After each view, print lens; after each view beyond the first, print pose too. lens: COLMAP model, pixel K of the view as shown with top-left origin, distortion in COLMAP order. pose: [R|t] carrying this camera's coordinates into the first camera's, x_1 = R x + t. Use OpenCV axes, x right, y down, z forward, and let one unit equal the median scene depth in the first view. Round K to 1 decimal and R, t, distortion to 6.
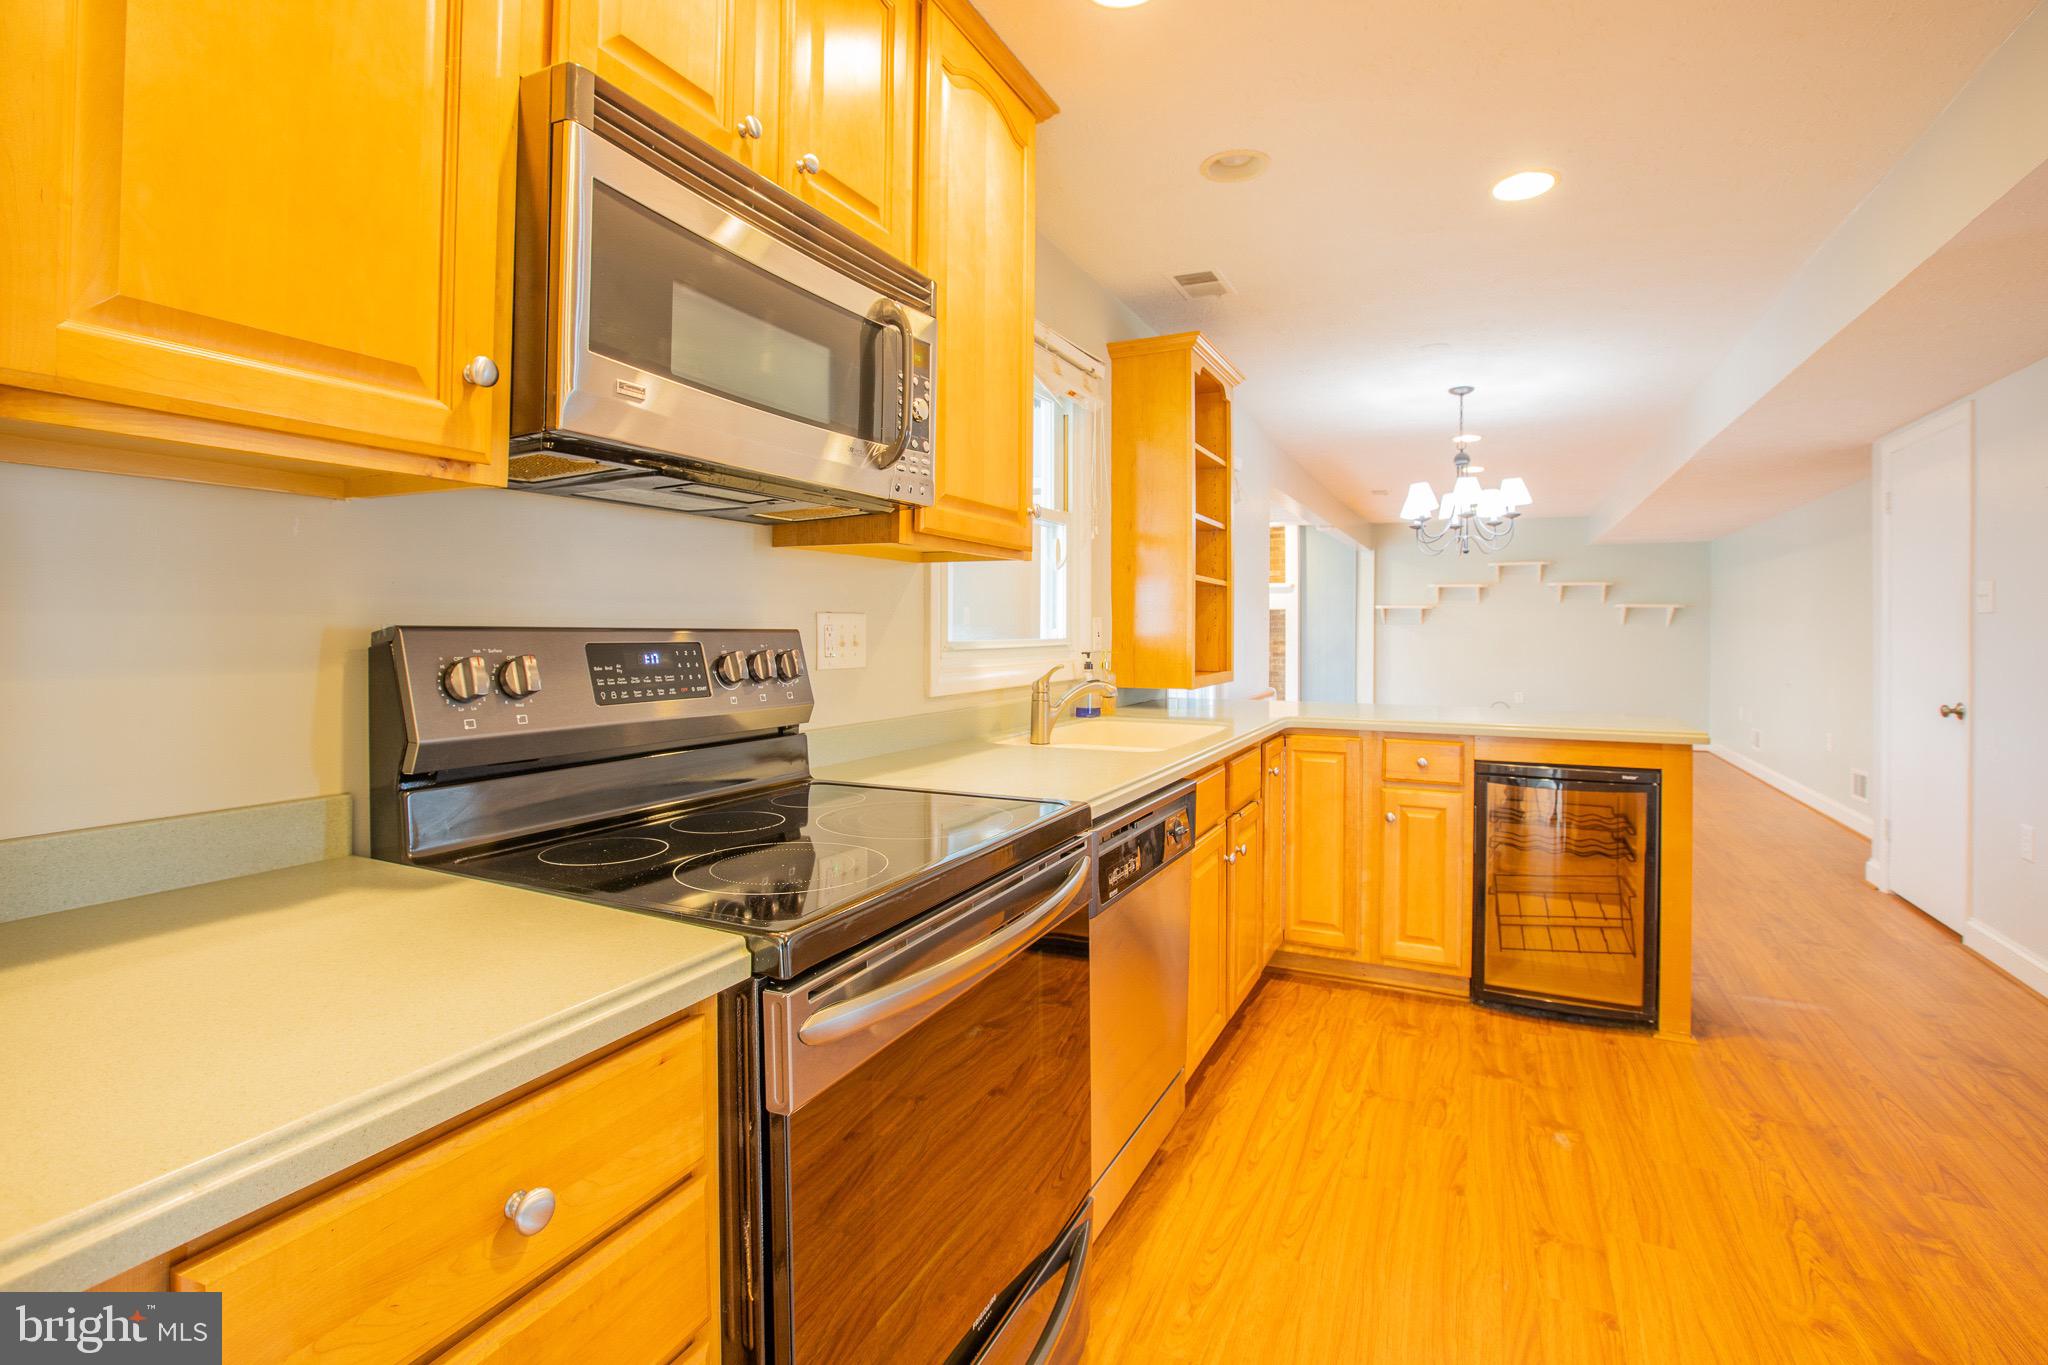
lens RADIAL K [[951.8, 0, 1057.0], [0, 951.8, 629.7], [0, 0, 1]] dist [-0.023056, 0.008226]
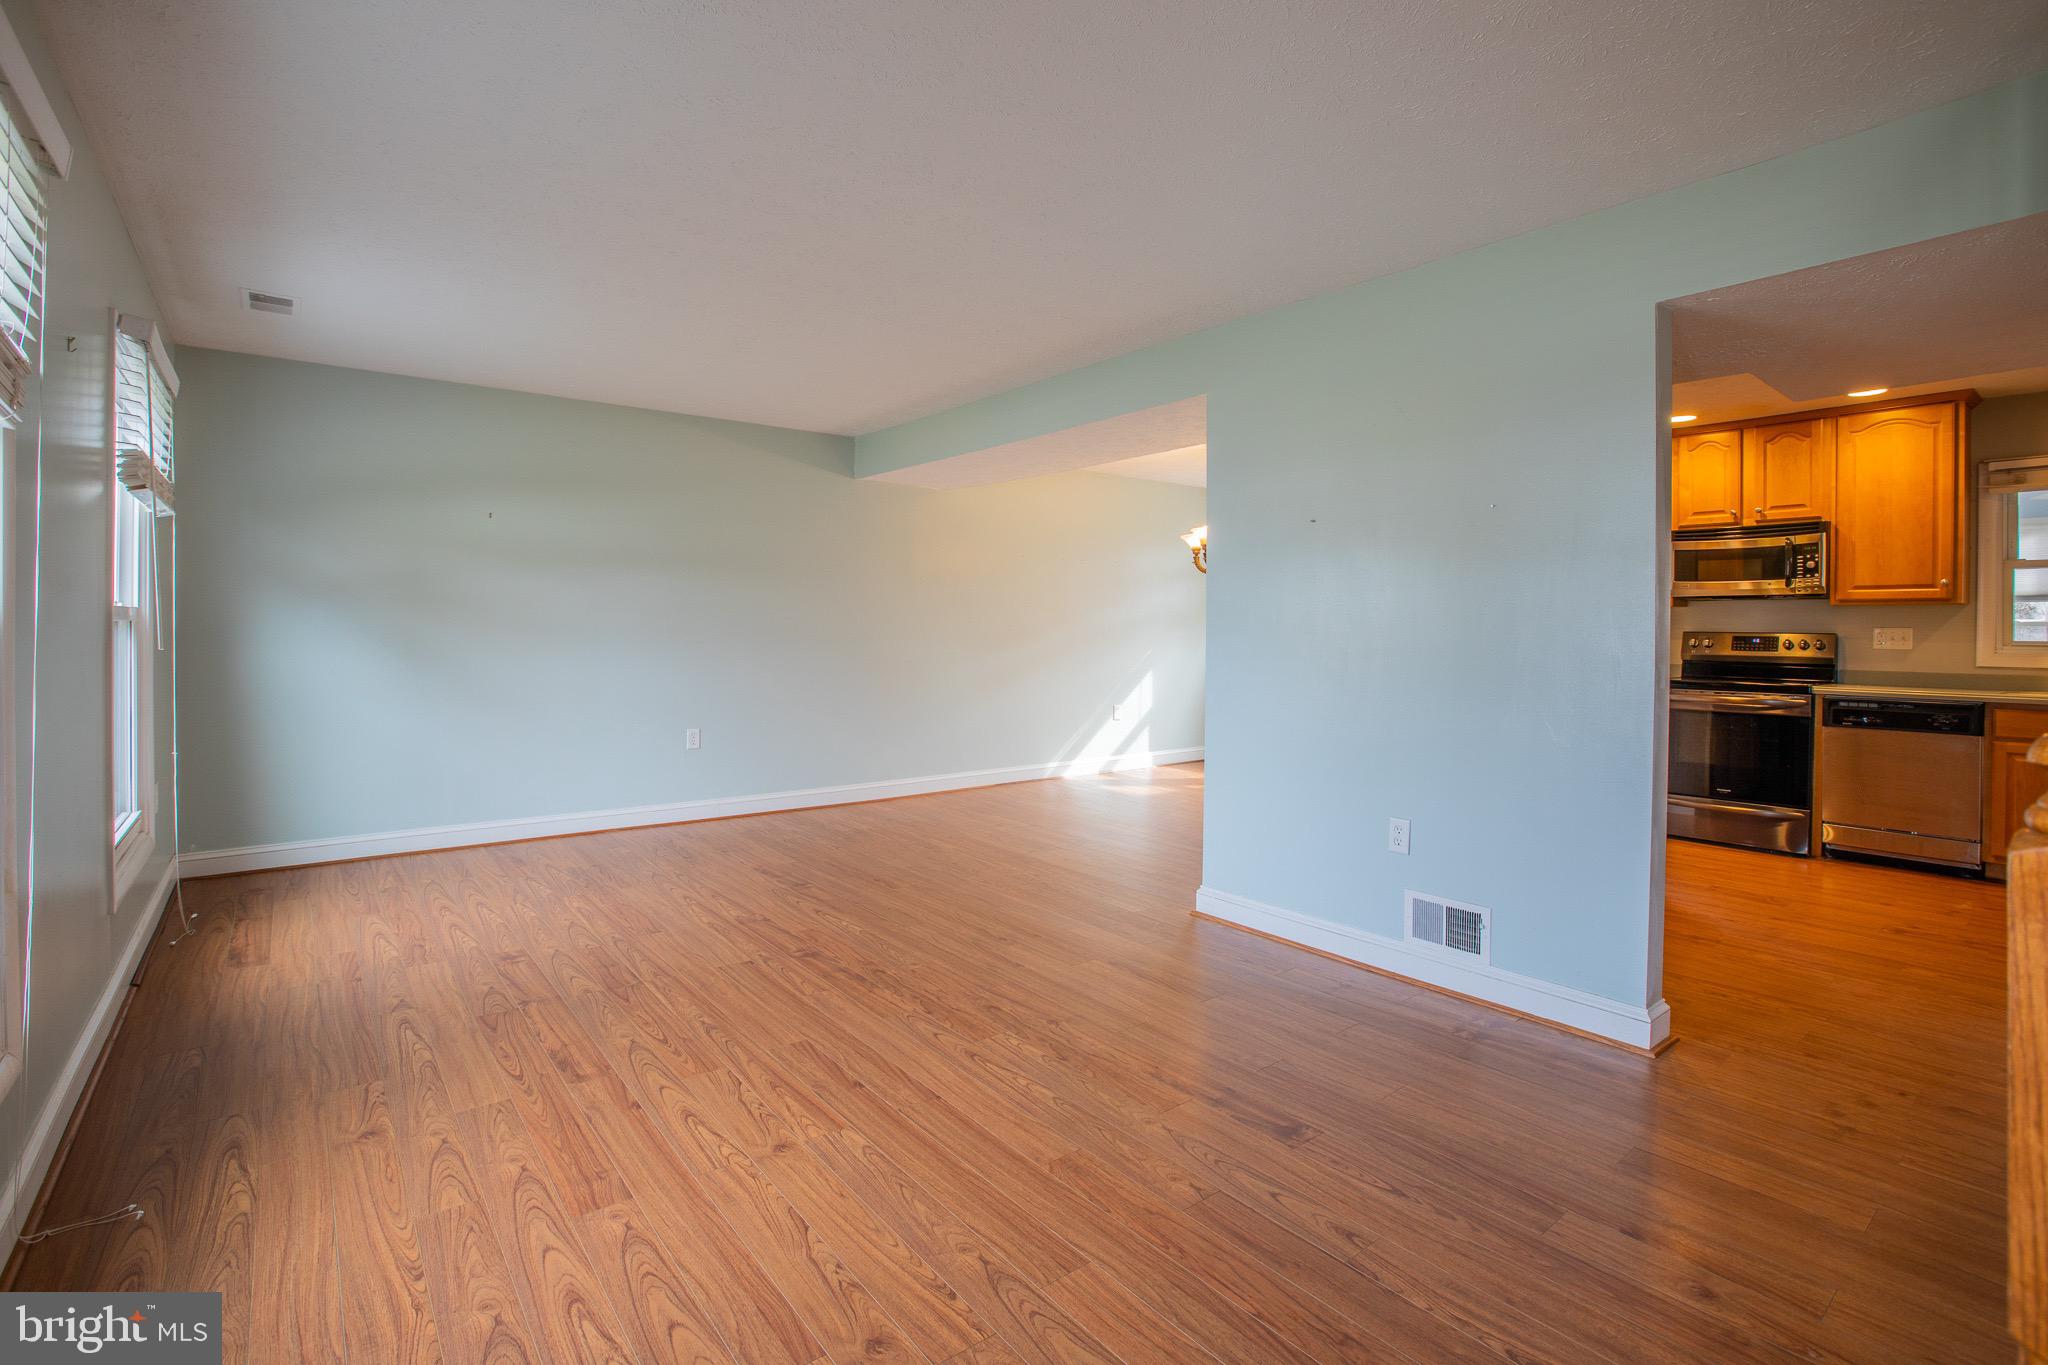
lens RADIAL K [[951.8, 0, 1012.9], [0, 951.8, 641.3], [0, 0, 1]] dist [-0.023056, 0.008226]
pose [[-0.449134, 0.006839, -0.893438, 3.234193], [-0.009830, 0.999872, 0.012595, 0.011890], [0.893410, 0.014439, -0.449010, 0.014457]]
